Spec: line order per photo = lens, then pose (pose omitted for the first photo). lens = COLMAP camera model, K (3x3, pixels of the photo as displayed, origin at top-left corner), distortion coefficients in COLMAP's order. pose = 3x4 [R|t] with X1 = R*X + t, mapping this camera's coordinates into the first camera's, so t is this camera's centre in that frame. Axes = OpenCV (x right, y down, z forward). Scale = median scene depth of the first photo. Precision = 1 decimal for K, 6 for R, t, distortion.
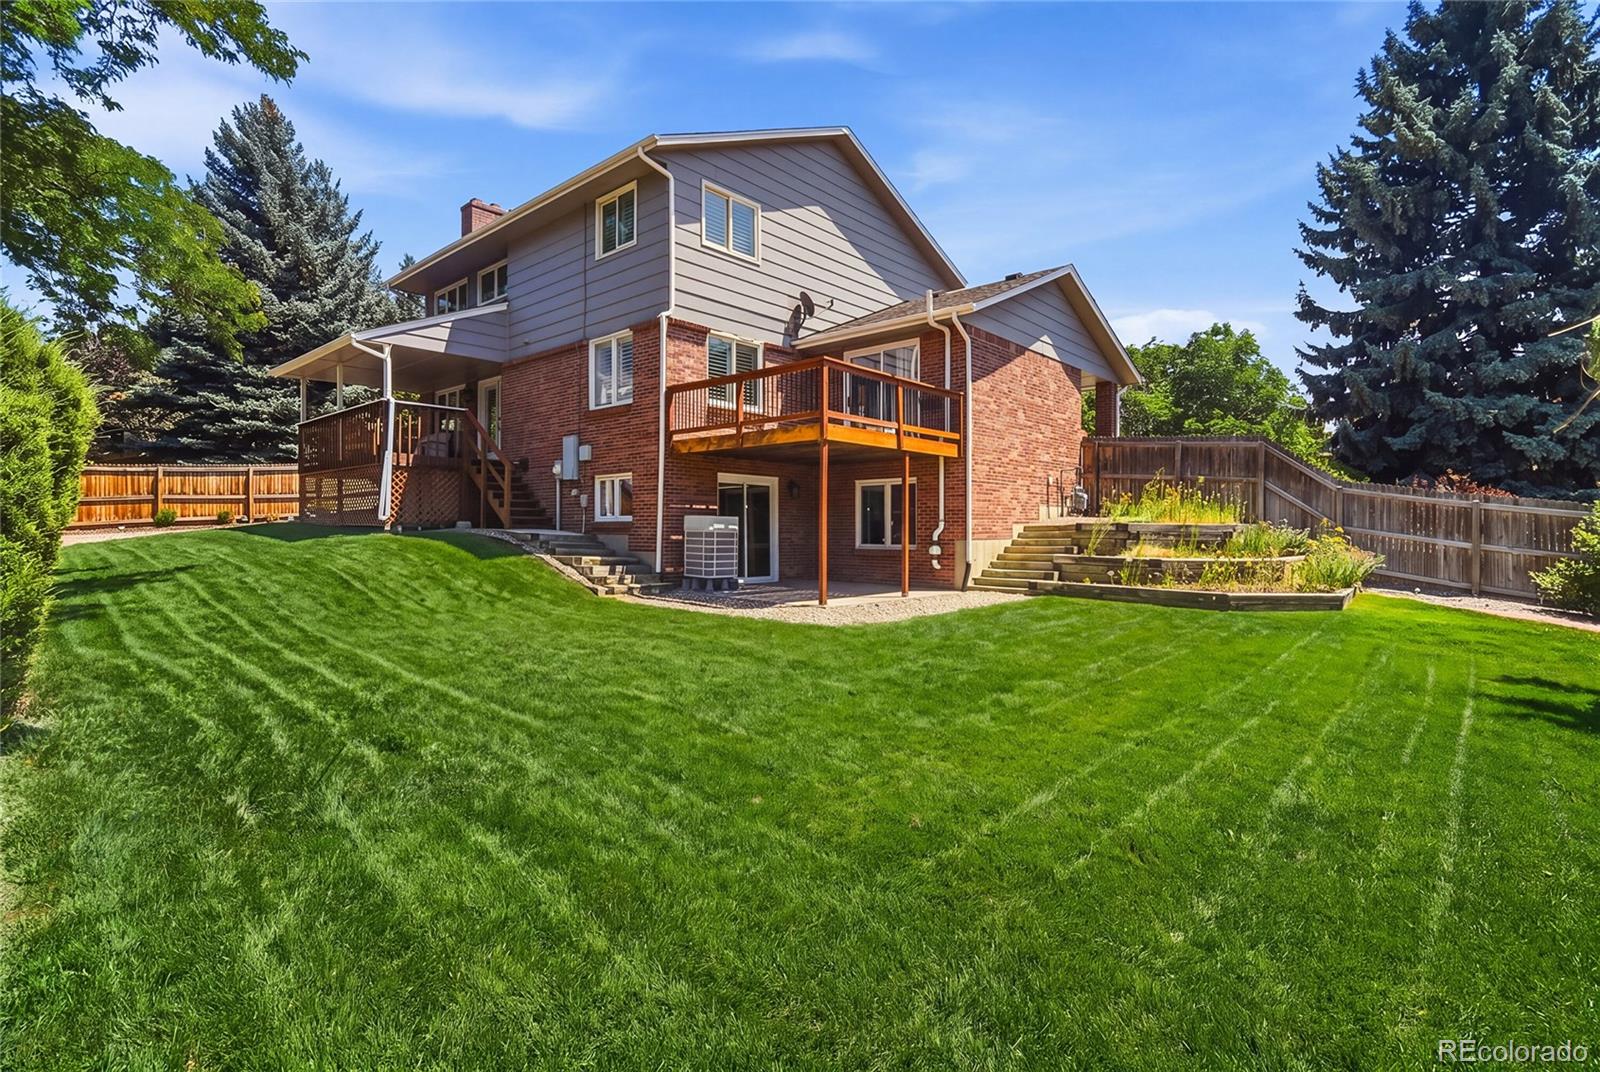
lens RADIAL K [[765.2, 0, 800.7], [0, 765.2, 516.8], [0, 0, 1]] dist [-0.001096, -0.001251]
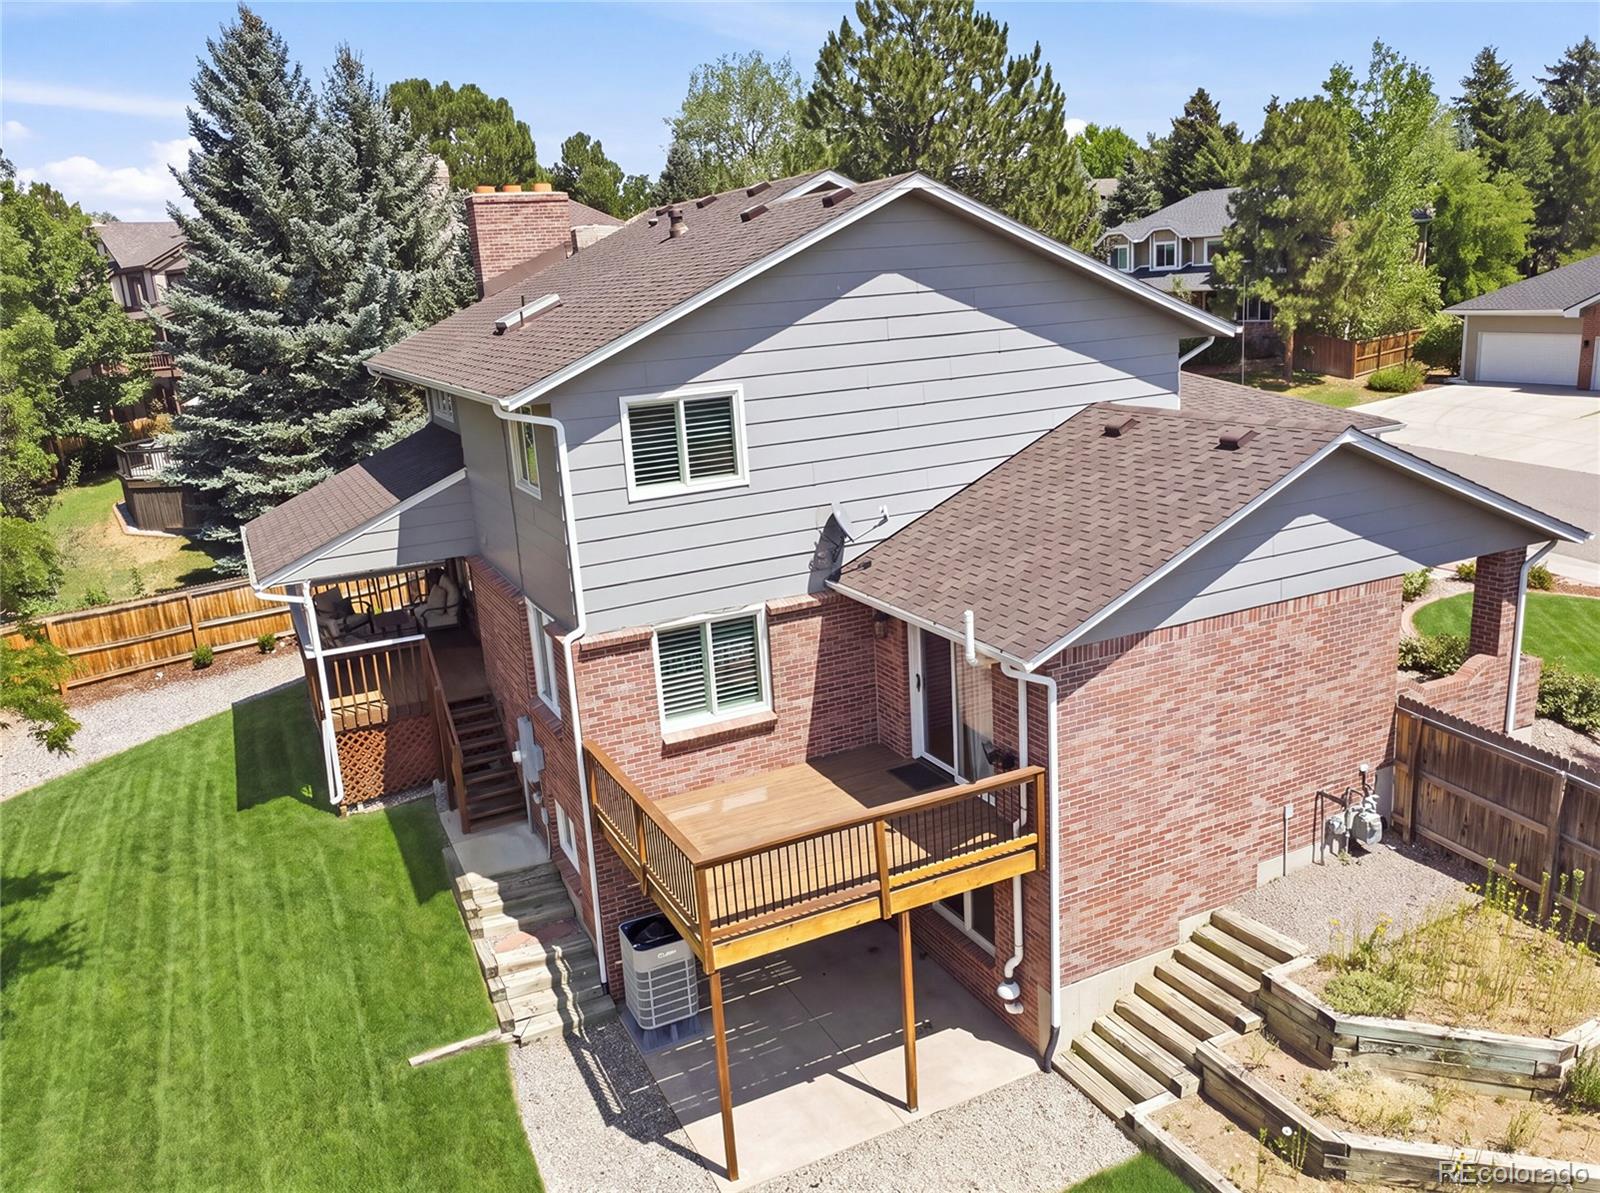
lens RADIAL K [[1188.0, 0, 797.2], [0, 1188.0, 591.8], [0, 0, 1]] dist [-0.002543, -0.008961]
pose [[0.923757, 0.037095, -0.381178, 0.365940], [0.068541, 0.963216, 0.259842, -0.519783], [0.376796, -0.266157, 0.887235, 0.167441]]
